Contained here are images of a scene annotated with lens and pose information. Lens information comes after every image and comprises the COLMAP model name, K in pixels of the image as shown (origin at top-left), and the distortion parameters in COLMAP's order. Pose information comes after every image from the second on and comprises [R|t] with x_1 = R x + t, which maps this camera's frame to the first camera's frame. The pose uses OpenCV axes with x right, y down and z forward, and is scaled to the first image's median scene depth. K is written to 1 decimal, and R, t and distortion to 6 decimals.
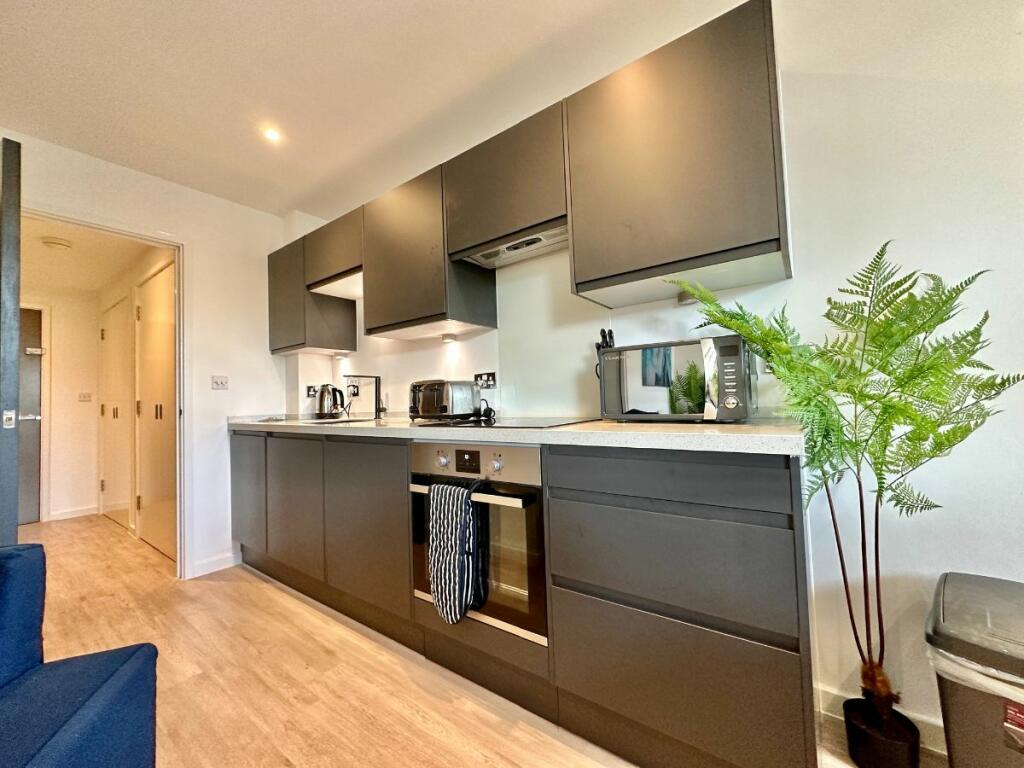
lens RADIAL K [[412.8, 0, 508.5], [0, 412.8, 383.6], [0, 0, 1]] dist [0.013400, 0.000239]
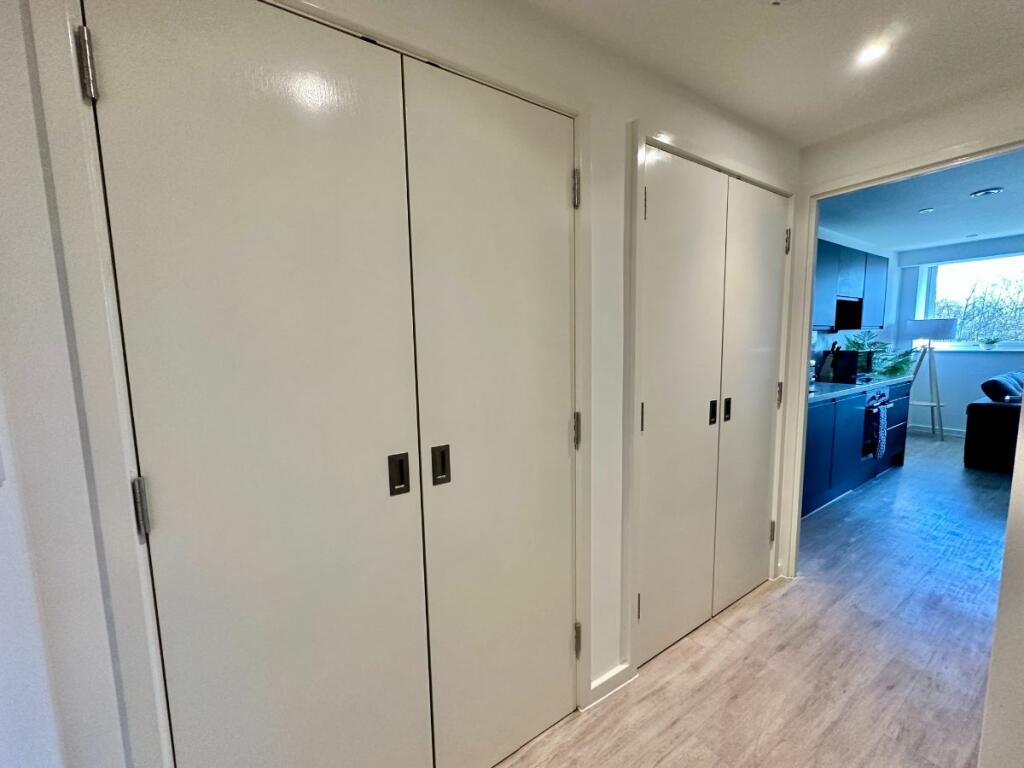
lens RADIAL K [[412.8, 0, 508.5], [0, 412.8, 383.6], [0, 0, 1]] dist [0.013400, 0.000239]
pose [[0.314820, -0.068970, 0.946642, -1.925726], [-0.028645, 0.996212, 0.082108, -0.015821], [-0.948719, -0.052966, 0.311652, 1.405662]]
